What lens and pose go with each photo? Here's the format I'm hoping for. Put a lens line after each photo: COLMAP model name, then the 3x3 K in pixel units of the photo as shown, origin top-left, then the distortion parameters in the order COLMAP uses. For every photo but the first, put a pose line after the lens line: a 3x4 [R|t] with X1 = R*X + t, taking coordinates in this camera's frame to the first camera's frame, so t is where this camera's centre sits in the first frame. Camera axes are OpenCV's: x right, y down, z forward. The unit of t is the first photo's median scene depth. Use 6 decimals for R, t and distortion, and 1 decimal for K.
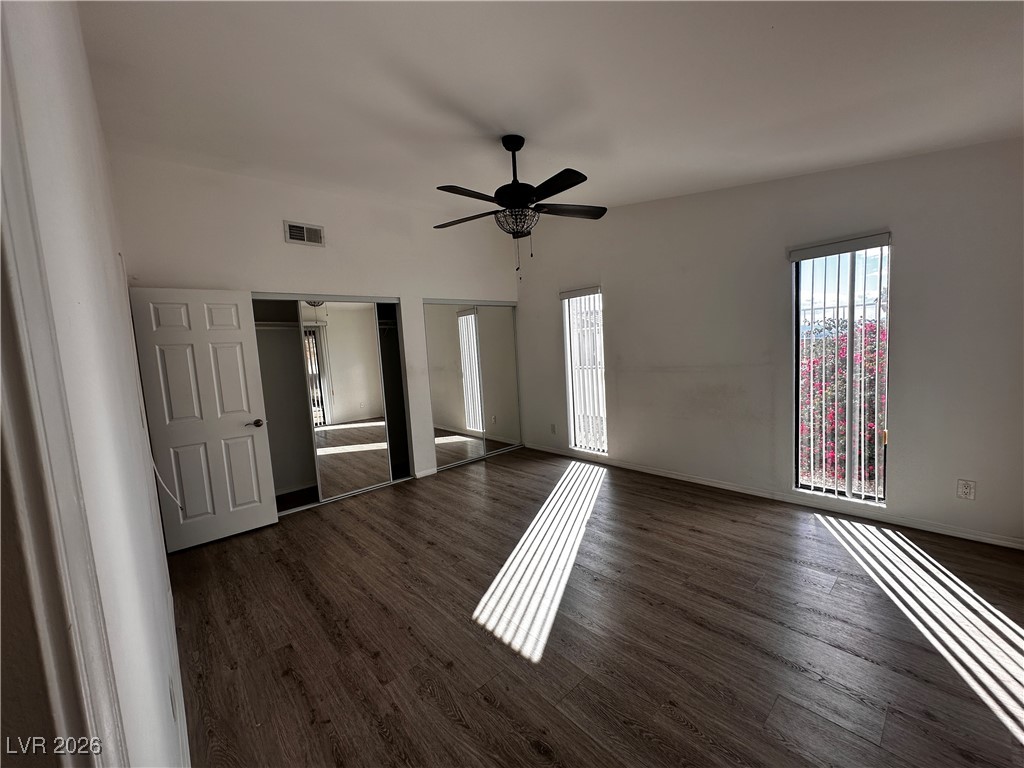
lens RADIAL K [[410.0, 0, 512.9], [0, 410.0, 386.6], [0, 0, 1]] dist [-0.003339, 0.000566]
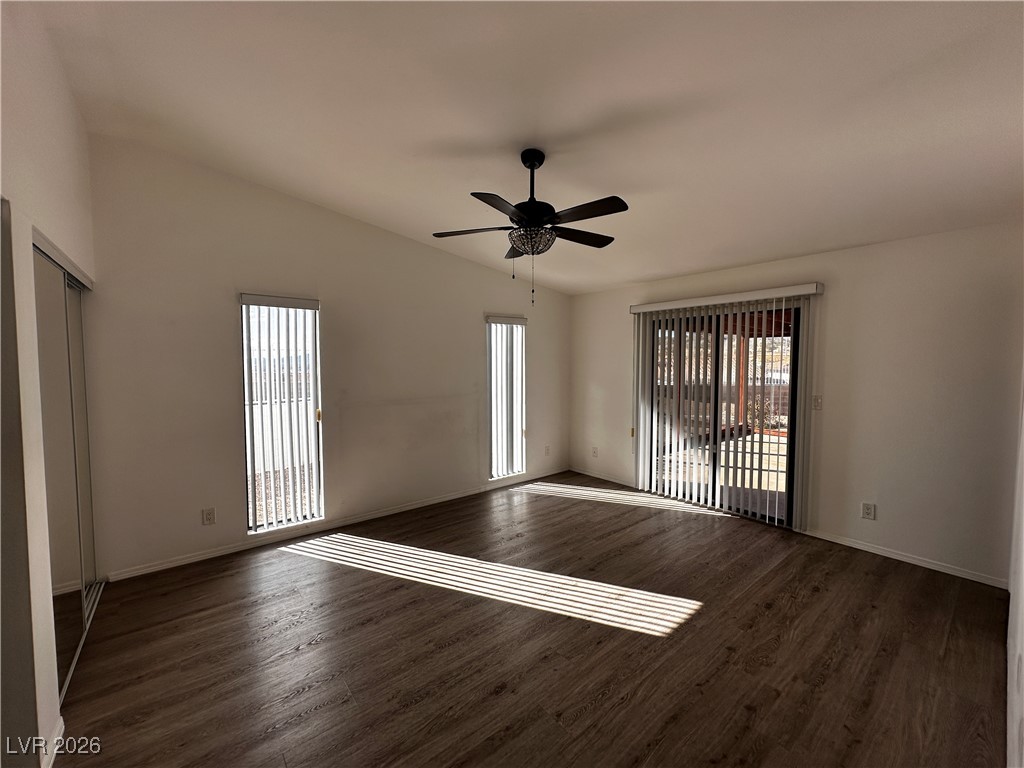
lens RADIAL K [[410.0, 0, 511.0], [0, 410.0, 384.4], [0, 0, 1]] dist [-0.003339, 0.000566]
pose [[0.040687, 0.013151, 0.999085, -0.993622], [0.098426, 0.994997, -0.017105, -0.068828], [-0.994312, 0.099032, 0.039189, 1.116414]]
